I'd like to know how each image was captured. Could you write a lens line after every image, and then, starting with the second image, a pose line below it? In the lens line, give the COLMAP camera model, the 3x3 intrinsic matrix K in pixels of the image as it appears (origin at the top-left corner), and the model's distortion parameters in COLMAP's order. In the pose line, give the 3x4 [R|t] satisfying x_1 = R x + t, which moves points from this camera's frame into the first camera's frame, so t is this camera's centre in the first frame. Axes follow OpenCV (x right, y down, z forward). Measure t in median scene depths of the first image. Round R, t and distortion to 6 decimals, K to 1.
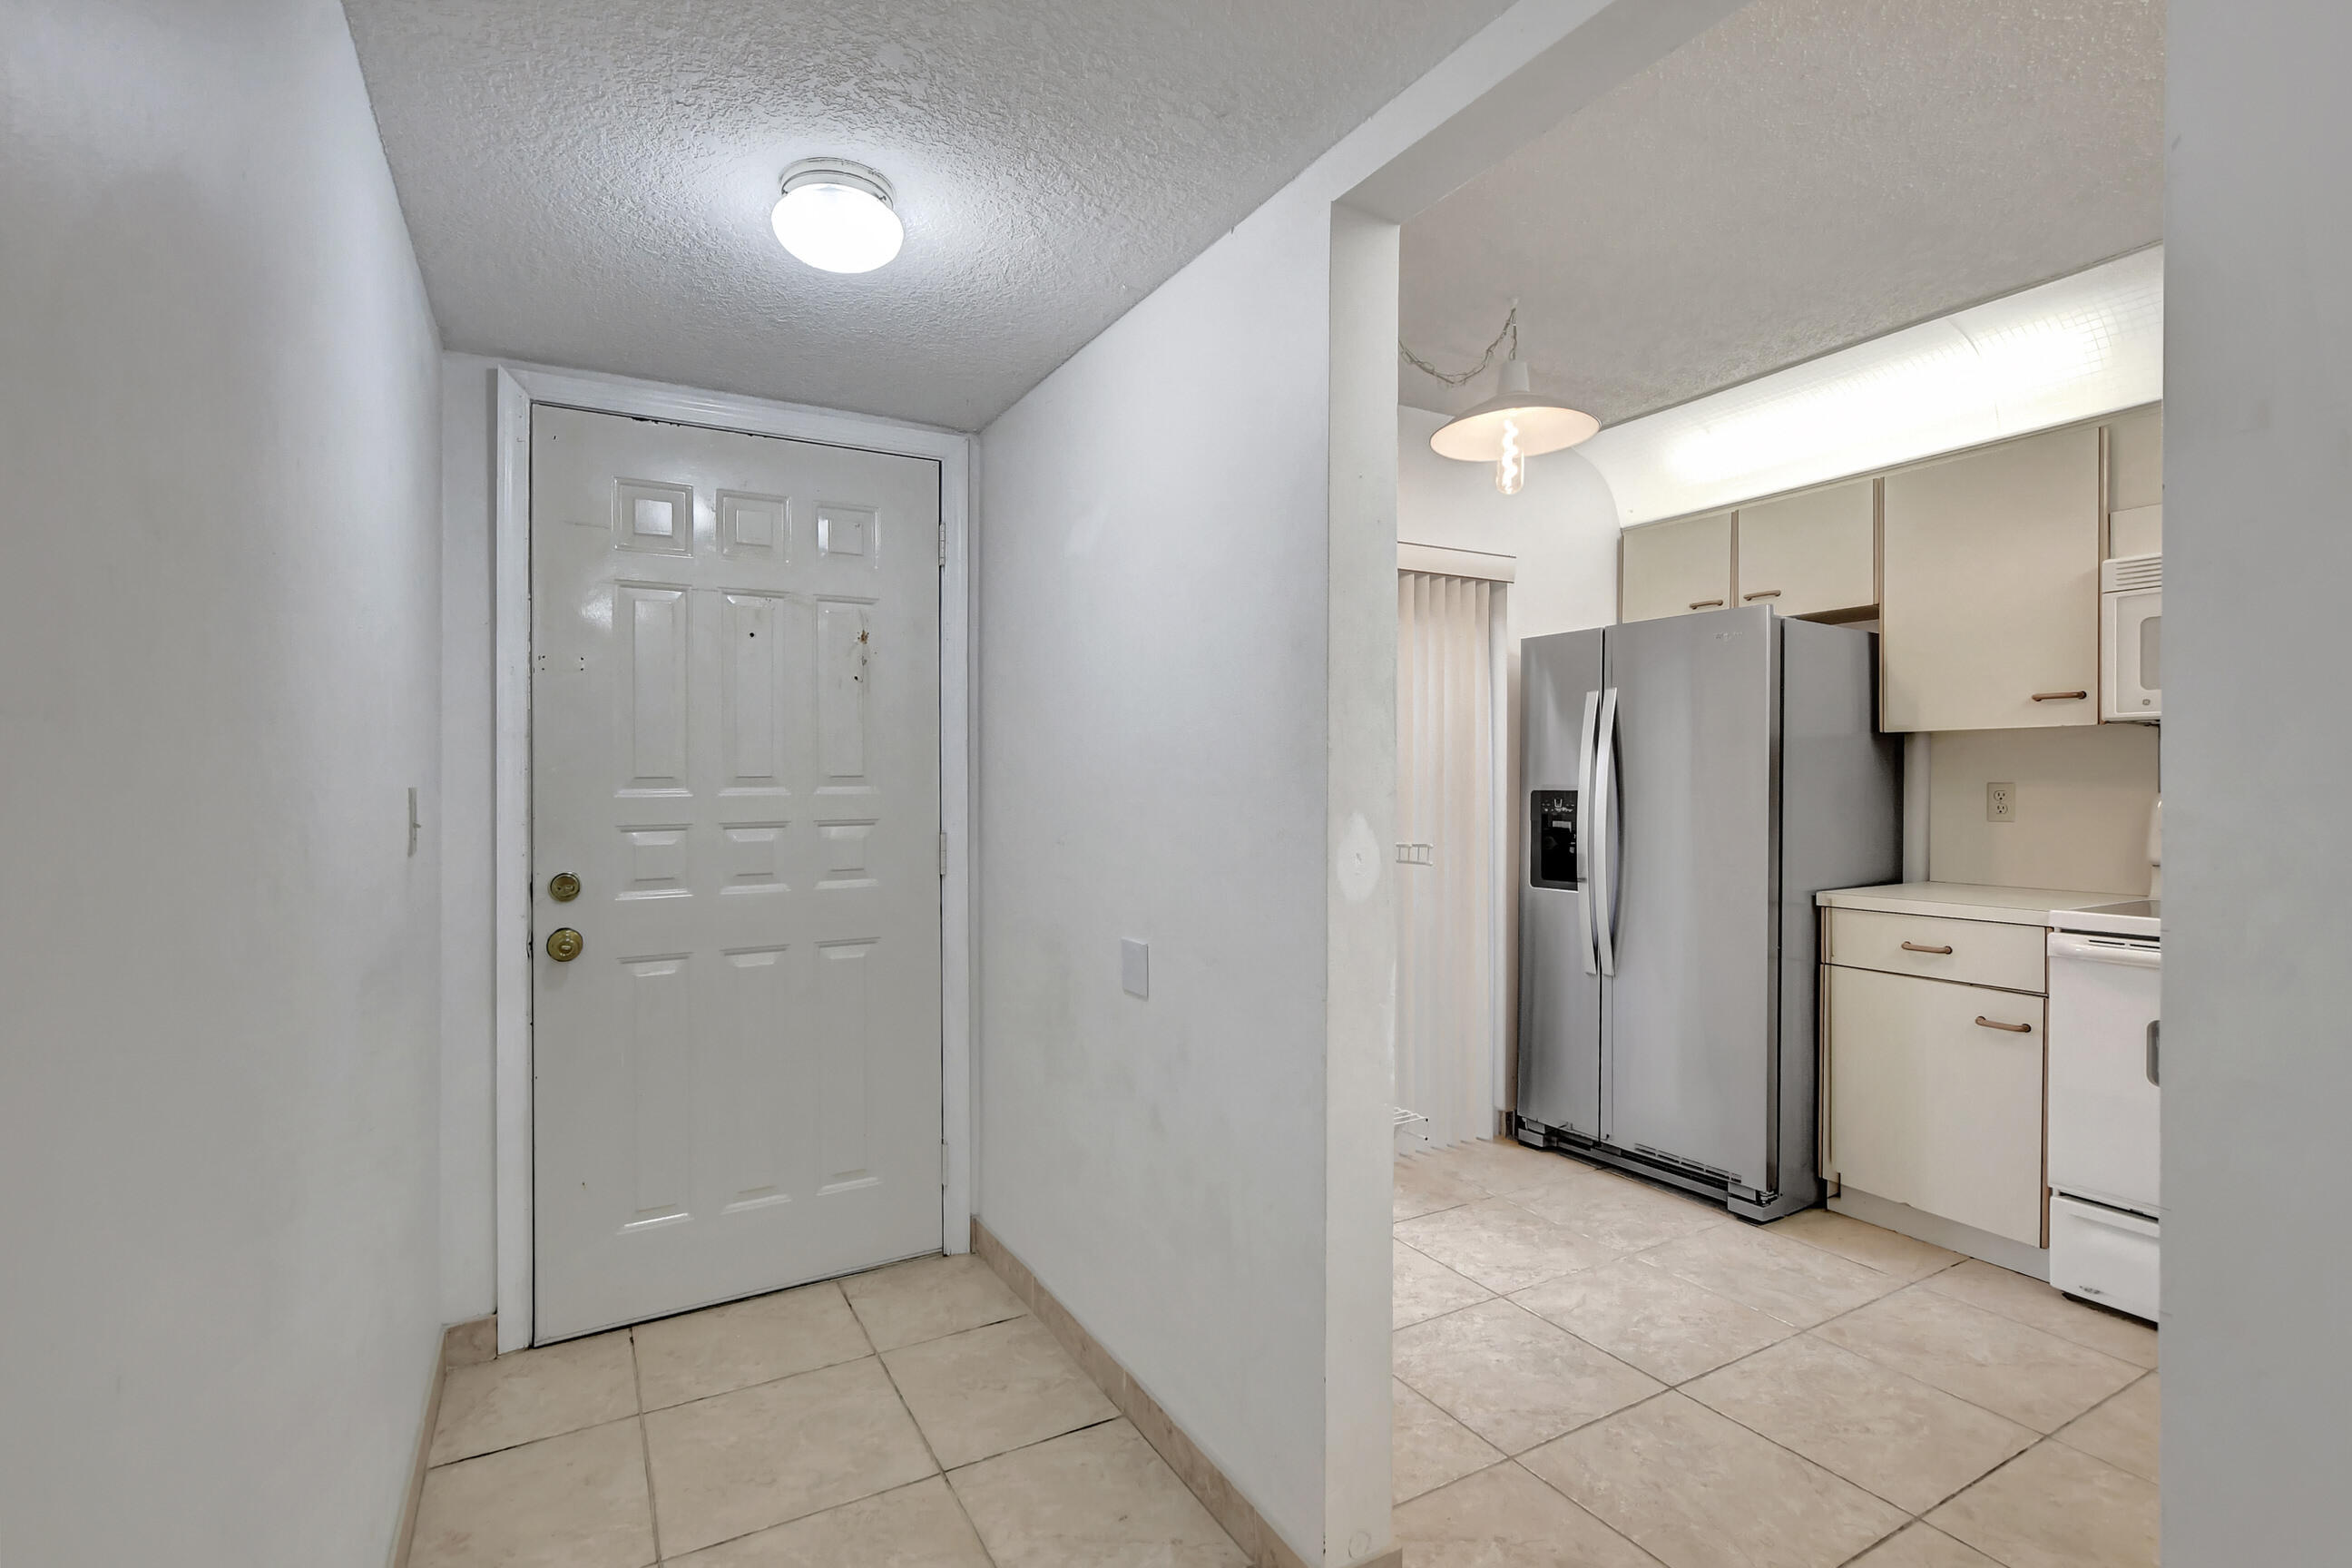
lens RADIAL K [[1042.5, 0, 1166.3], [0, 1042.5, 792.1], [0, 0, 1]] dist [-0.003862, 0.000035]
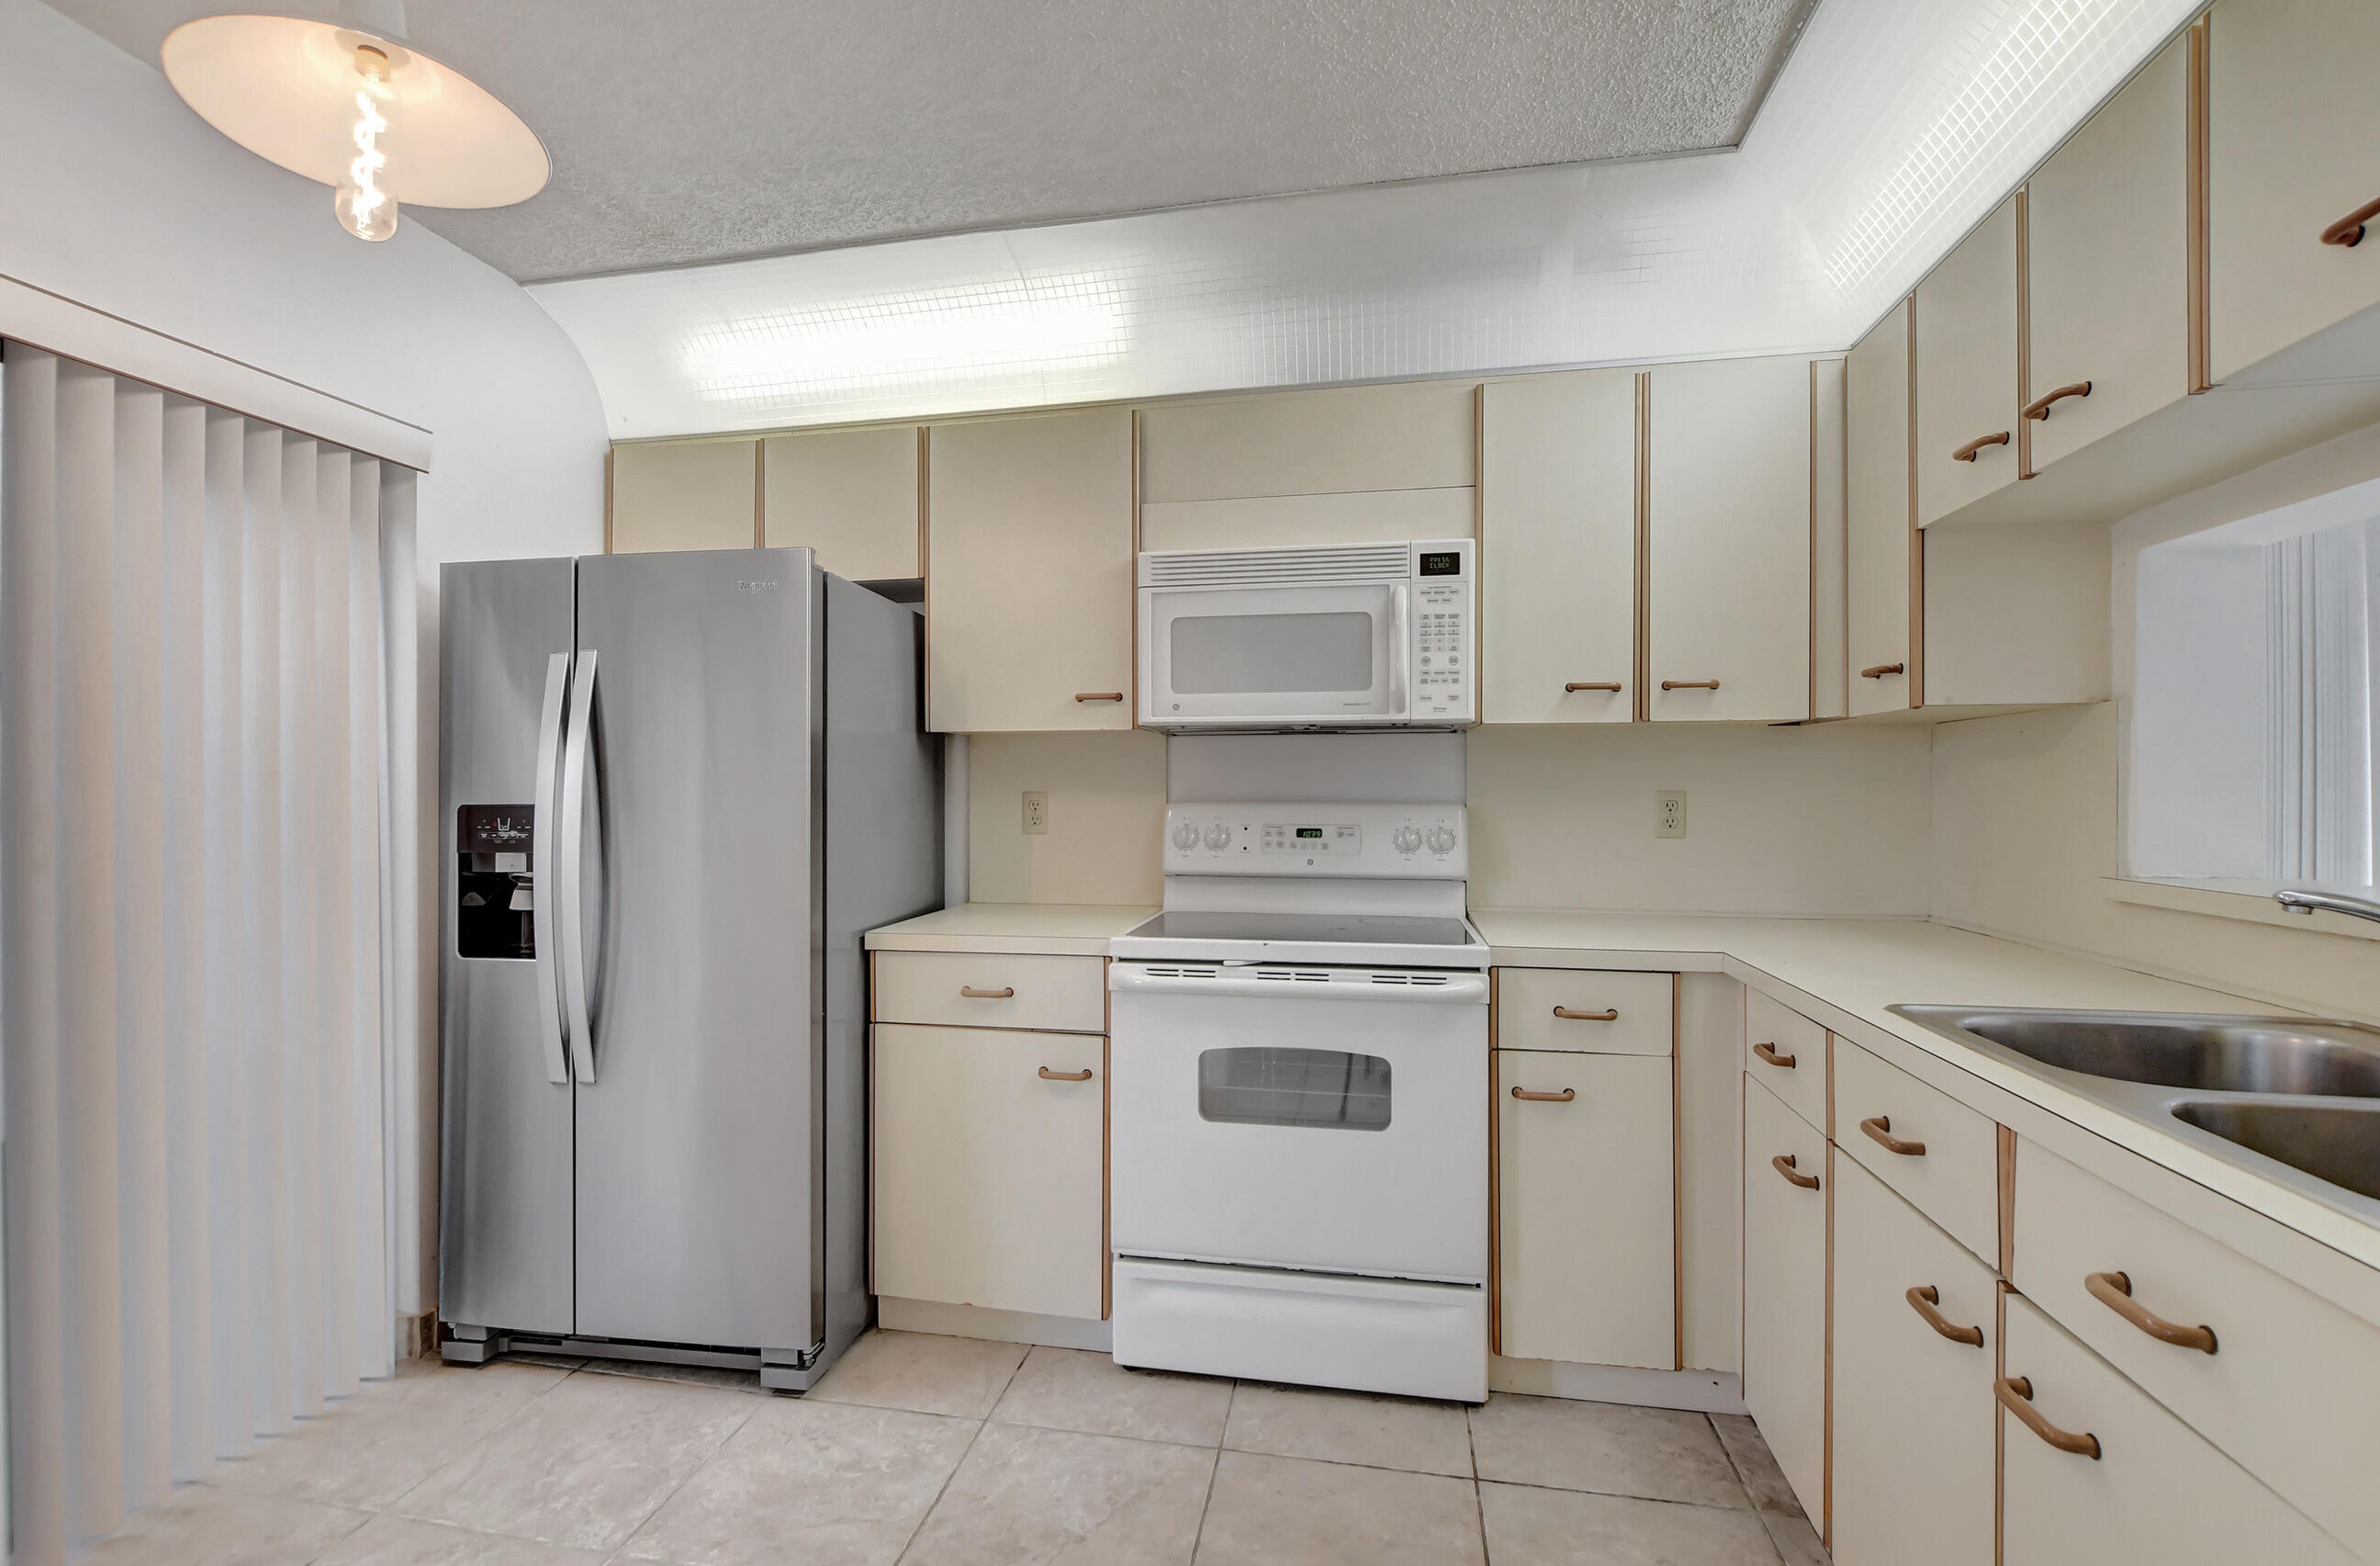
lens RADIAL K [[1055.0, 0, 1184.1], [0, 1055.0, 793.6], [0, 0, 1]] dist [-0.003862, 0.000035]
pose [[0.626111, -0.001836, 0.779732, 0.155059], [0.007968, 0.999960, -0.004045, -0.002483], [-0.779693, 0.008746, 0.626101, 0.311520]]
